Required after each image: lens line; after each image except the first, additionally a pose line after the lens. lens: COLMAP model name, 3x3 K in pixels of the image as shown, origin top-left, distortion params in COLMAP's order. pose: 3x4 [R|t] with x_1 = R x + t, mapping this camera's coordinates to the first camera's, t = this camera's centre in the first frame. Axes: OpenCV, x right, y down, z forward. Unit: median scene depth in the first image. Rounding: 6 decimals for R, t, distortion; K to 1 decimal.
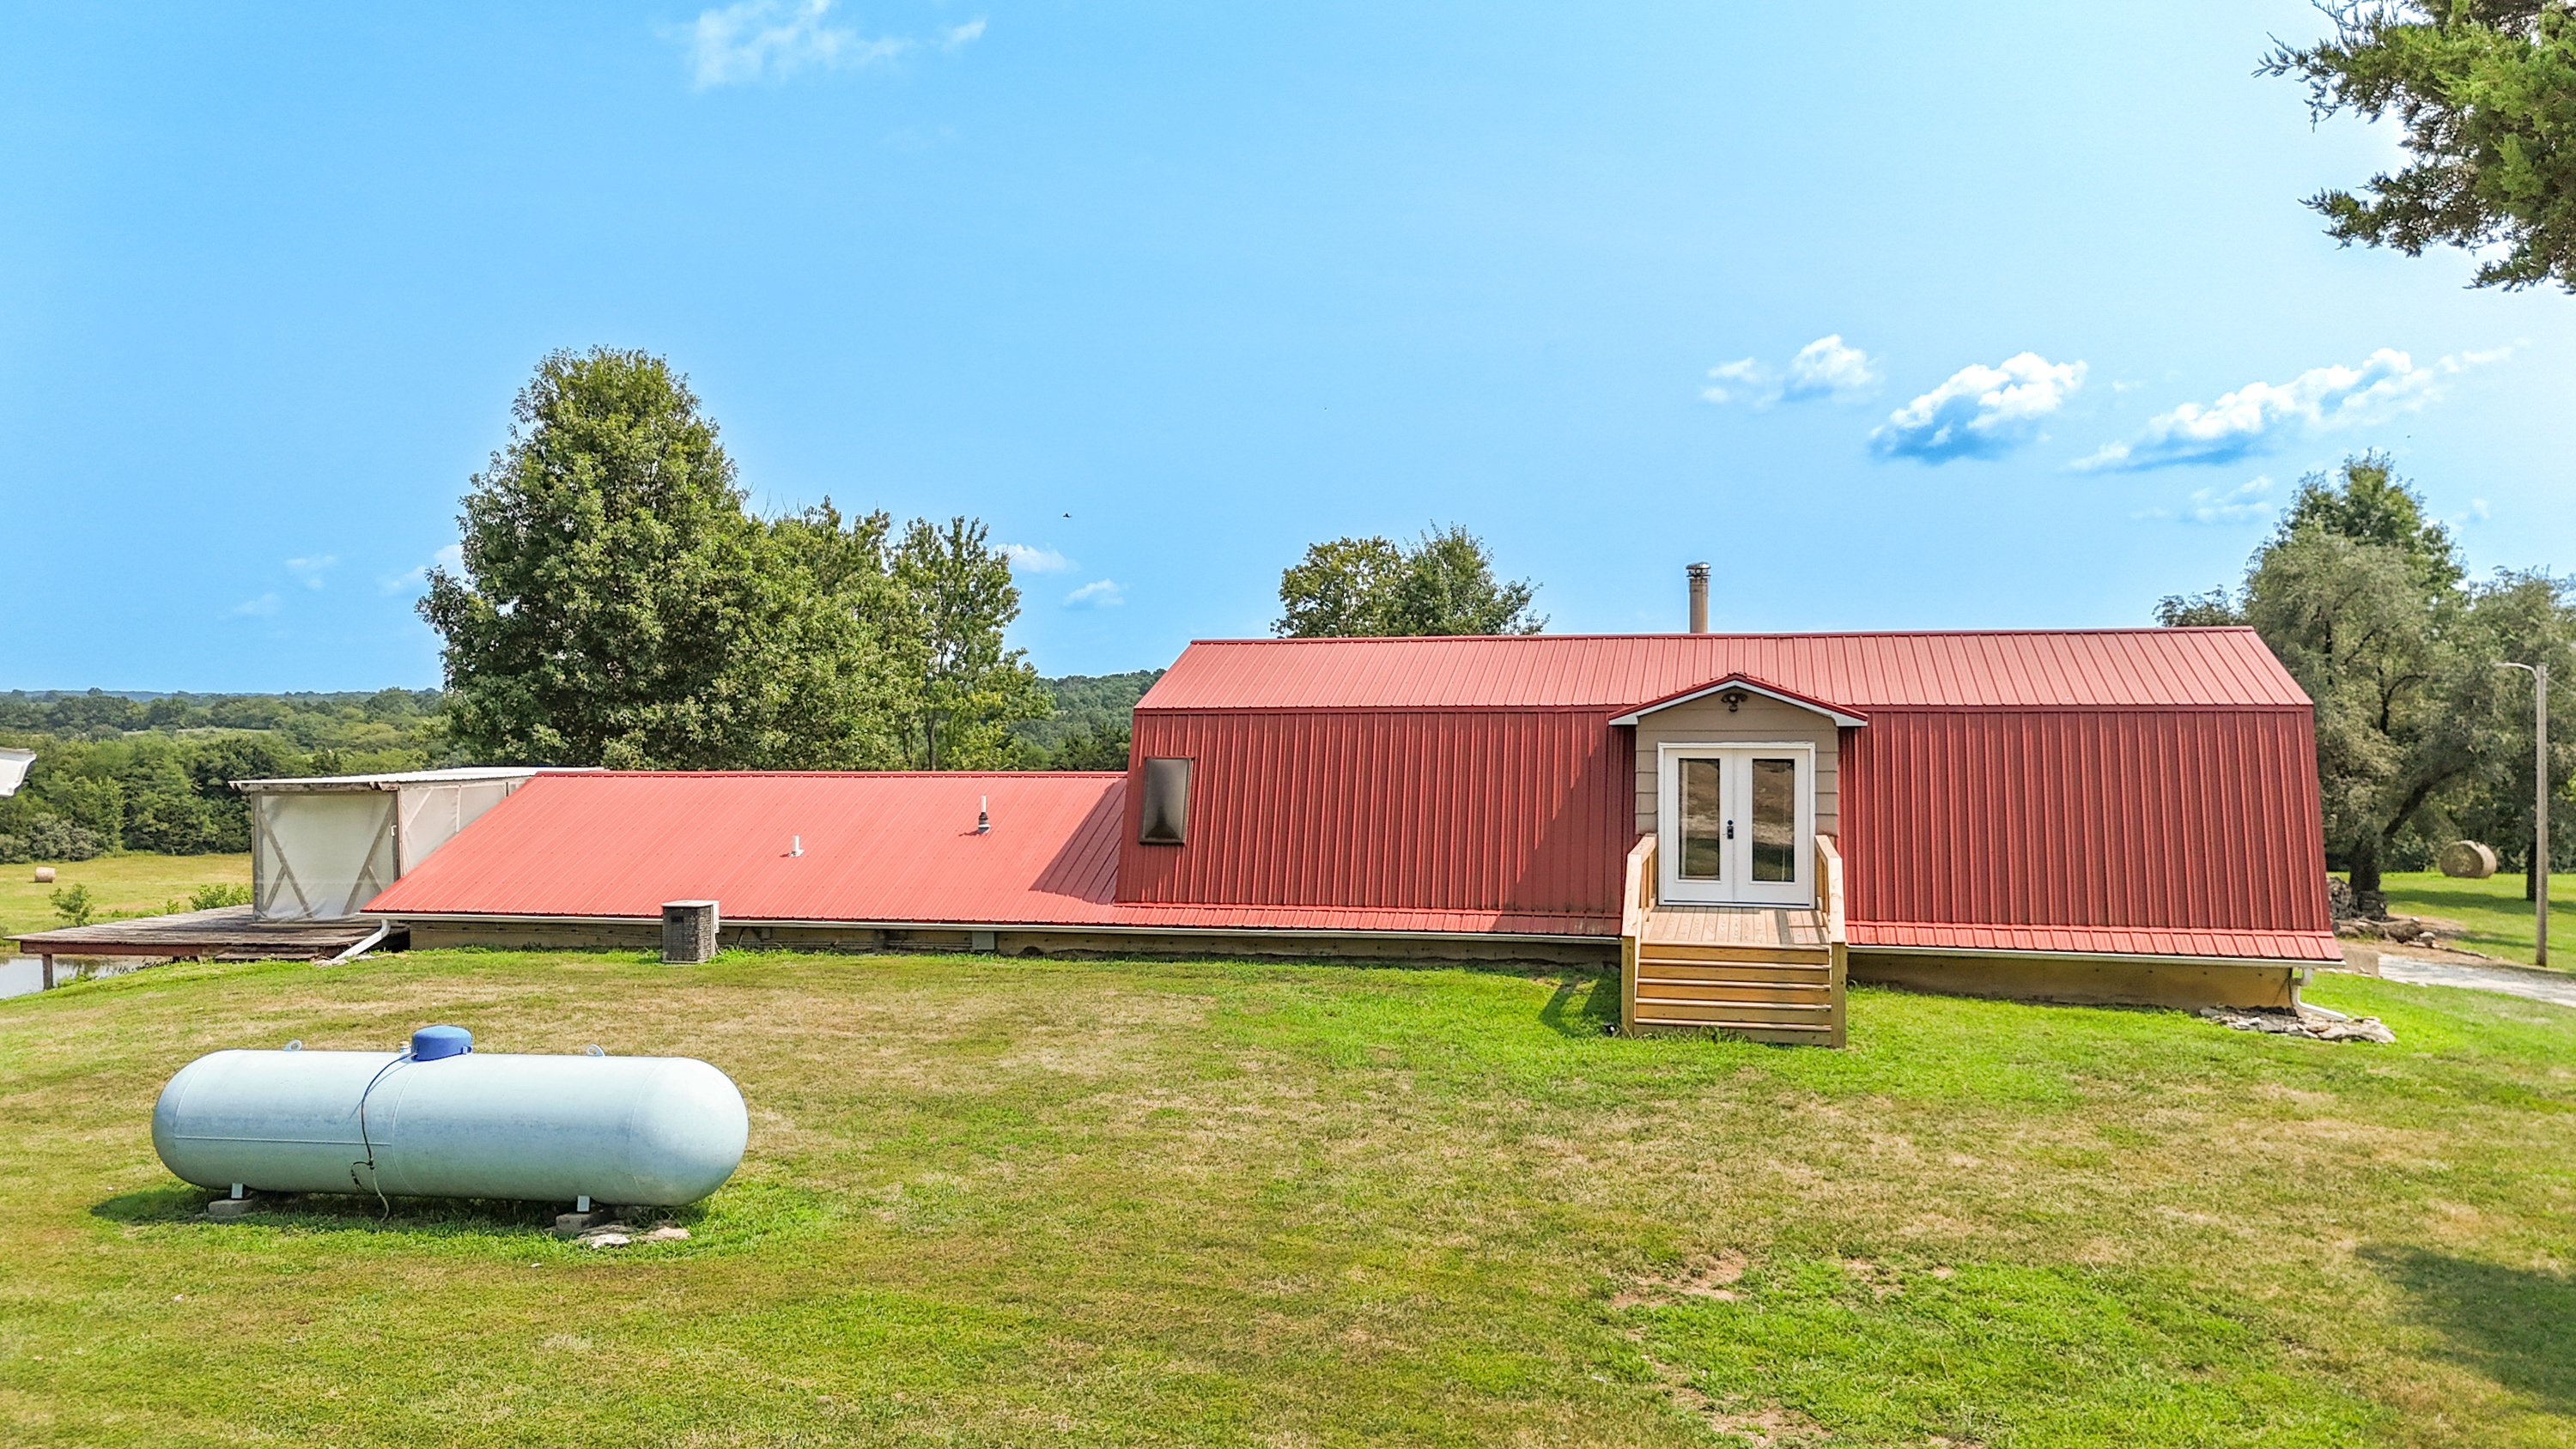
lens RADIAL K [[1899.6, 0, 1288.0], [0, 1899.6, 724.5], [0, 0, 1]] dist [0.067174, -0.050787]
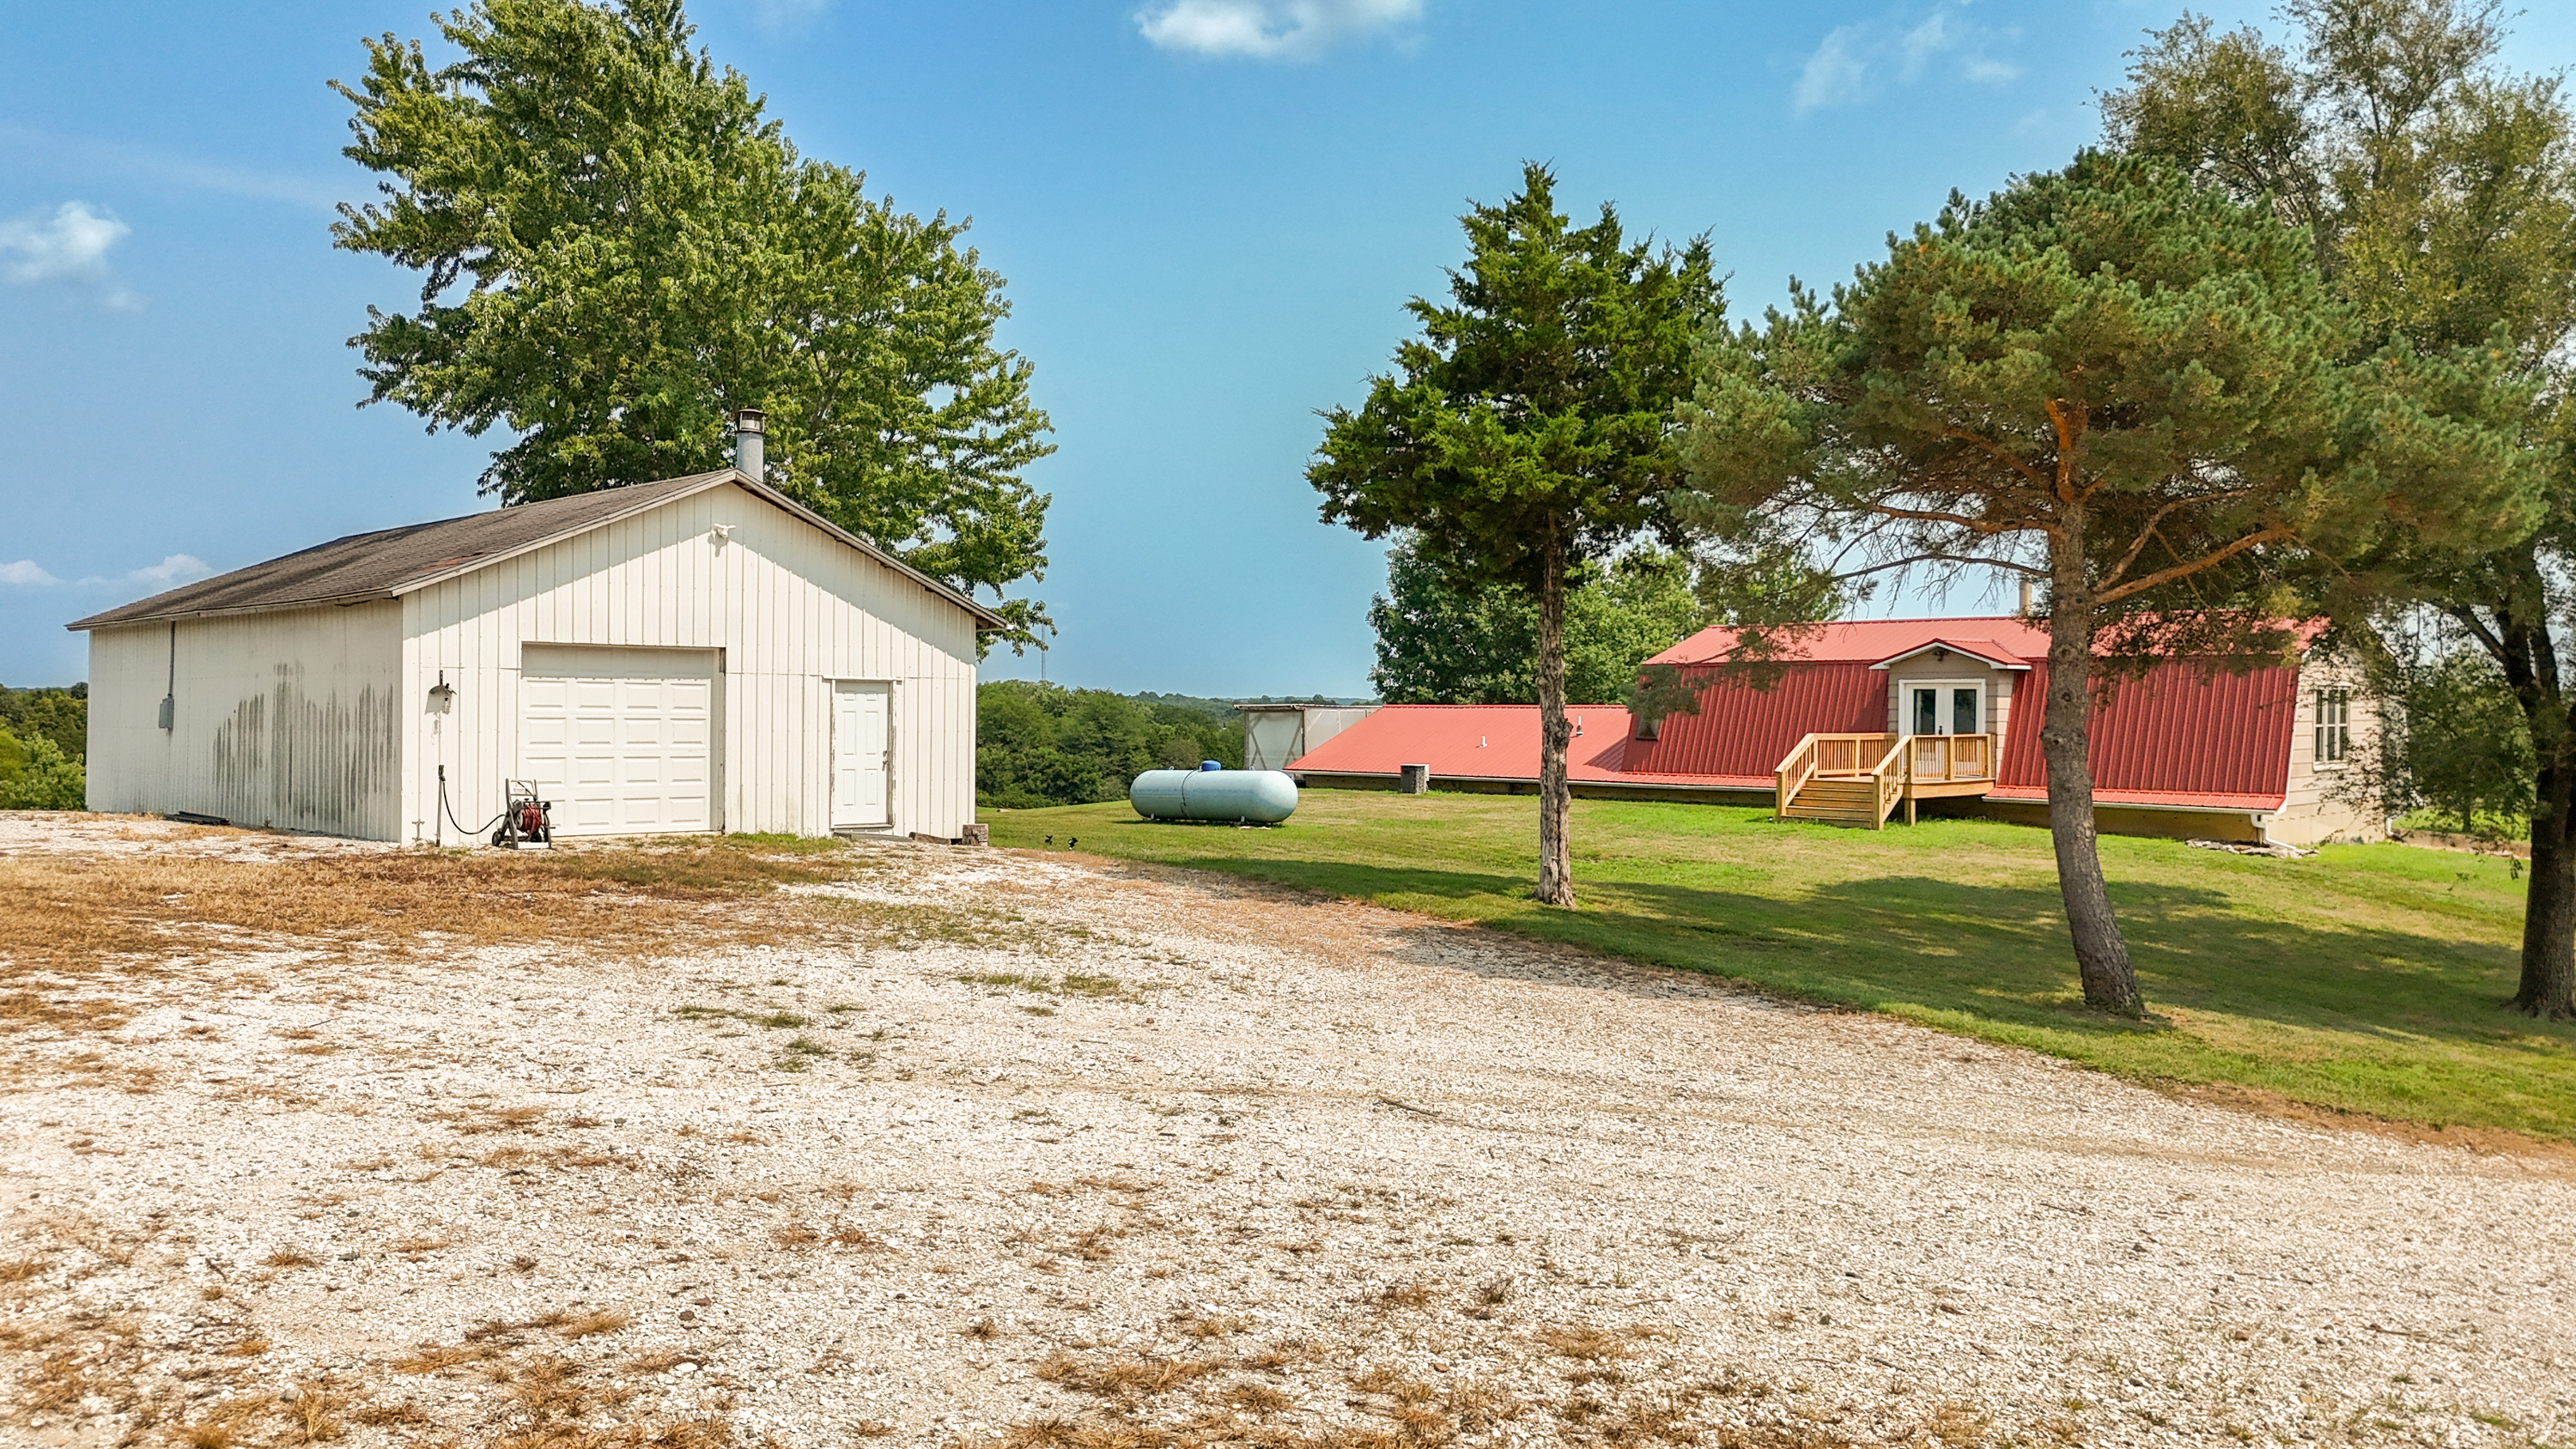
lens RADIAL K [[1899.6, 0, 1288.0], [0, 1899.6, 724.5], [0, 0, 1]] dist [0.067174, -0.050787]
pose [[0.837429, 0.014993, -0.546341, 0.564498], [-0.019684, 0.999803, -0.002735, 0.054565], [0.546192, 0.013045, 0.837559, -0.607033]]
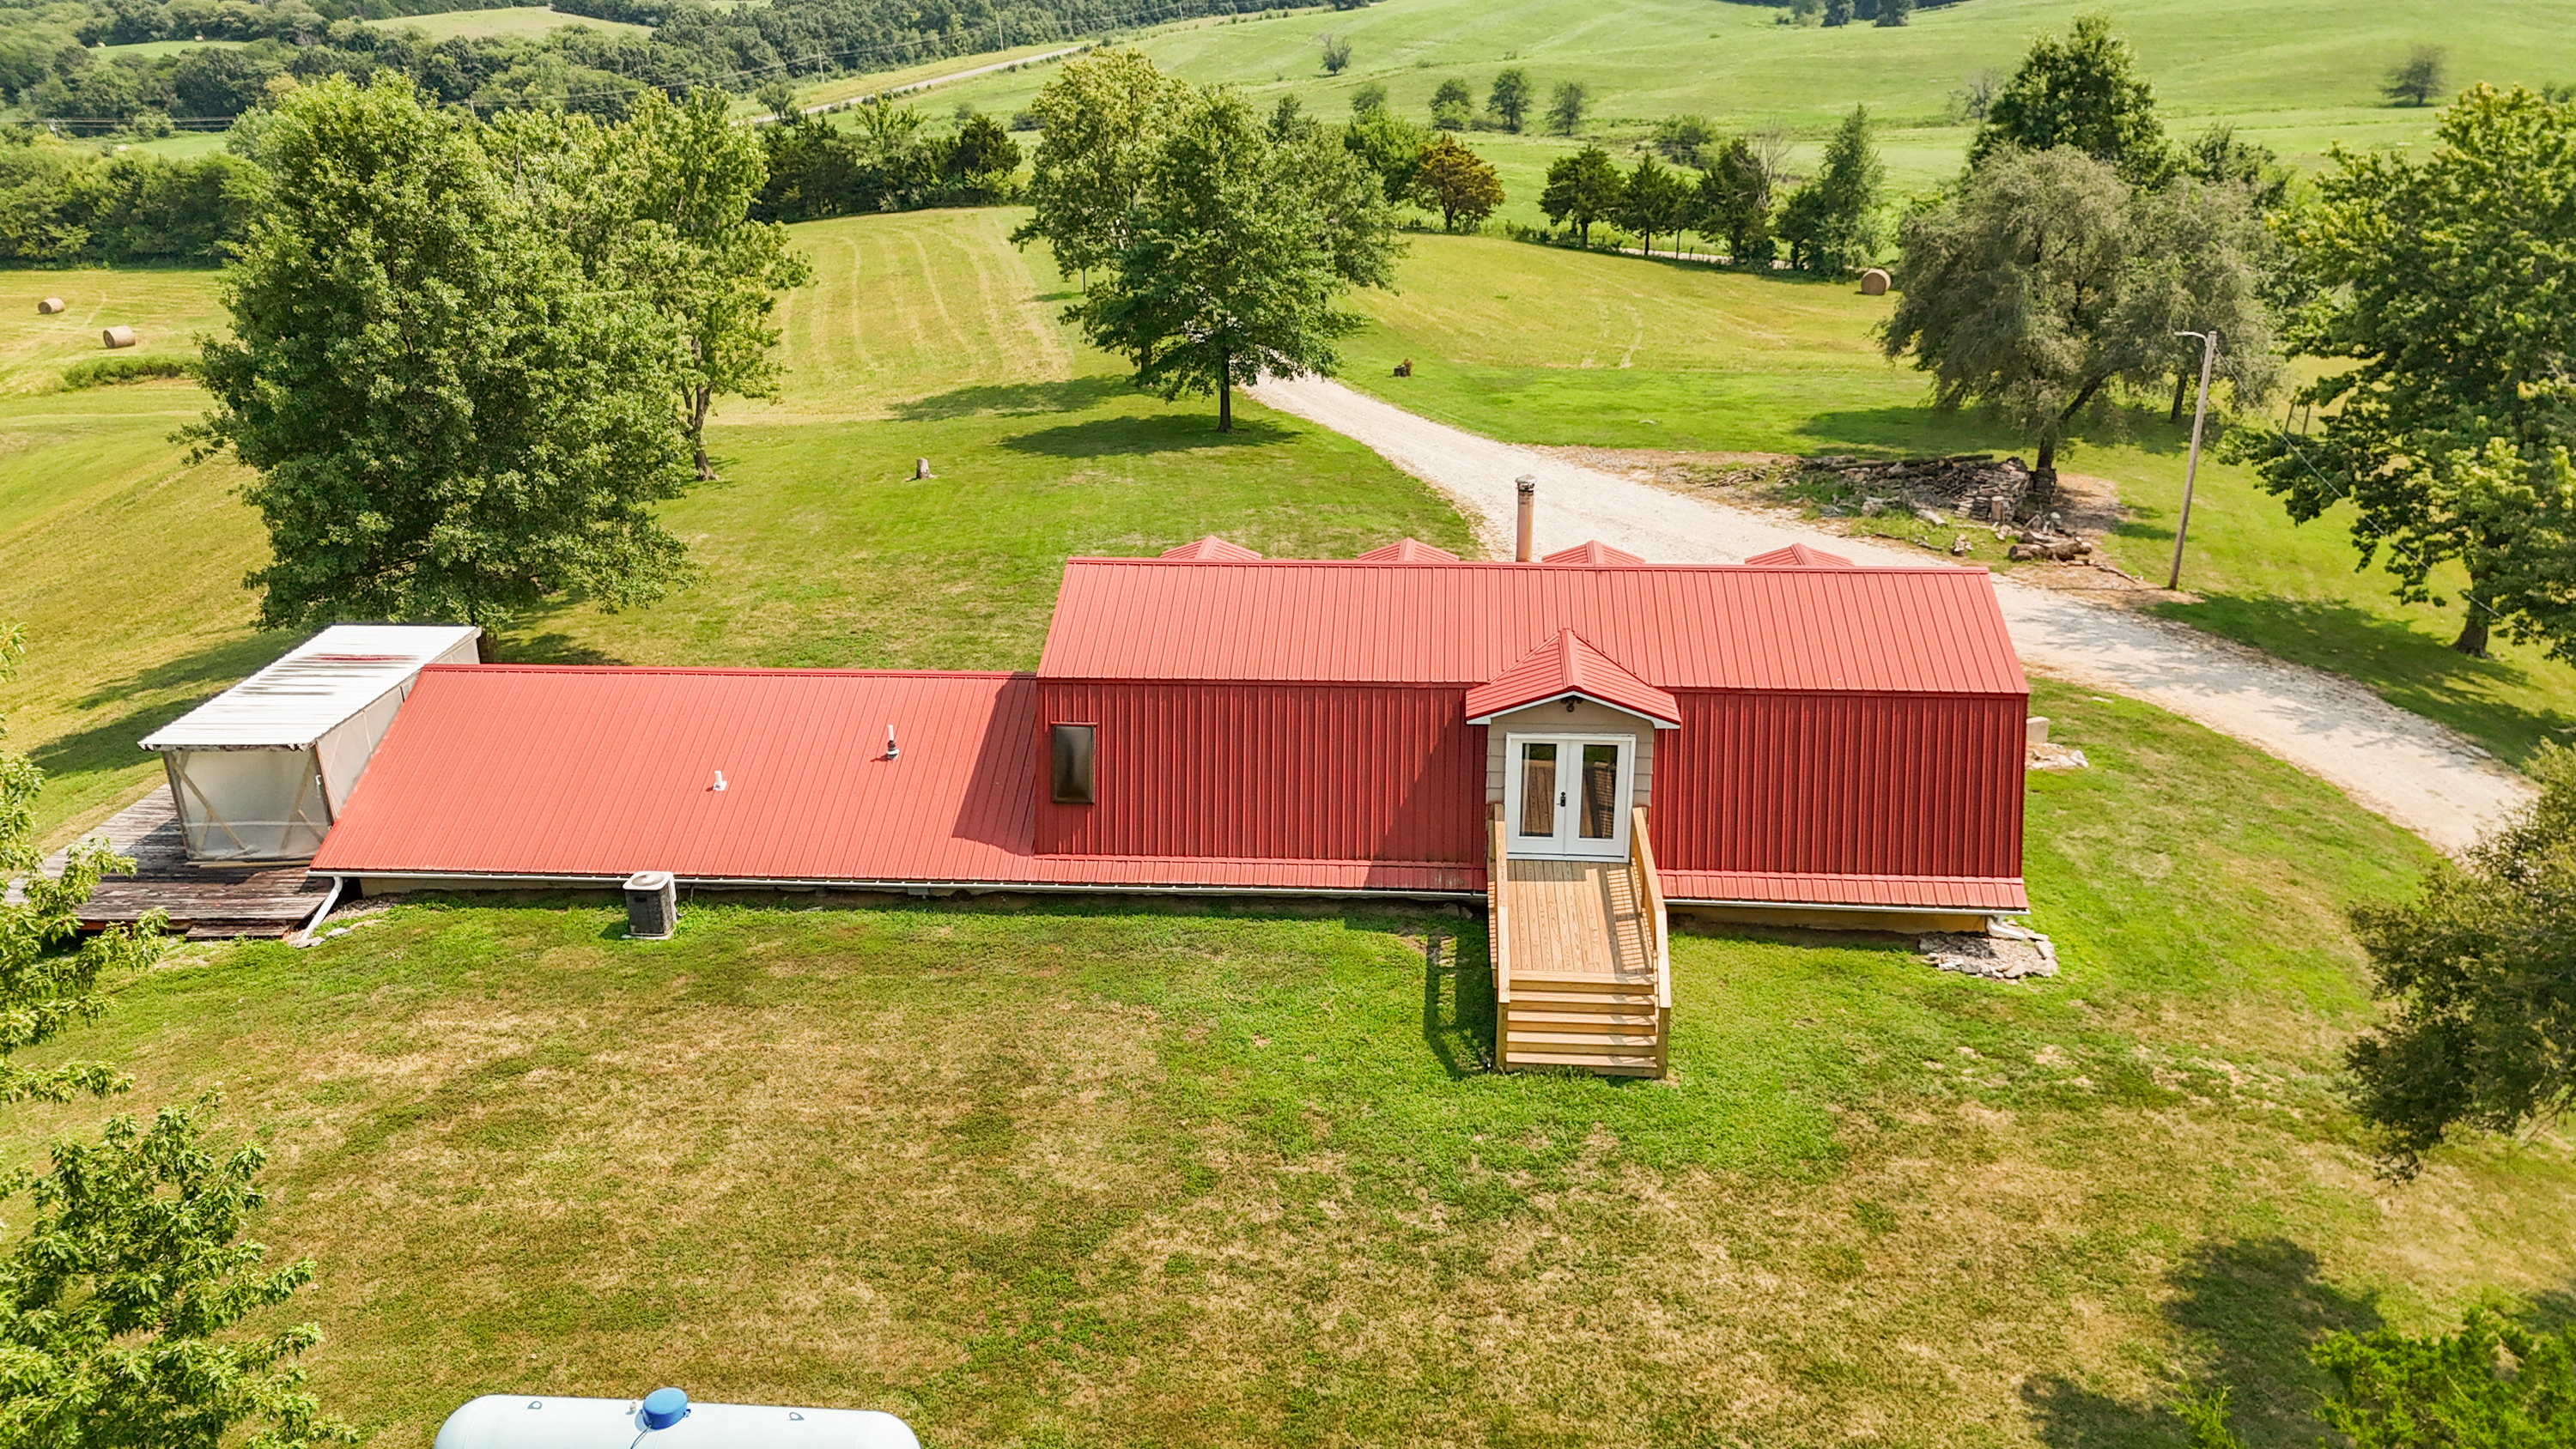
lens RADIAL K [[1883.2, 0, 1299.4], [0, 1883.2, 718.4], [0, 0, 1]] dist [0.063614, -0.001761]
pose [[0.988380, -0.059098, 0.140045, -0.079599], [0.010038, 0.944692, 0.327805, -0.322424], [-0.151672, -0.322590, 0.934308, -0.054665]]
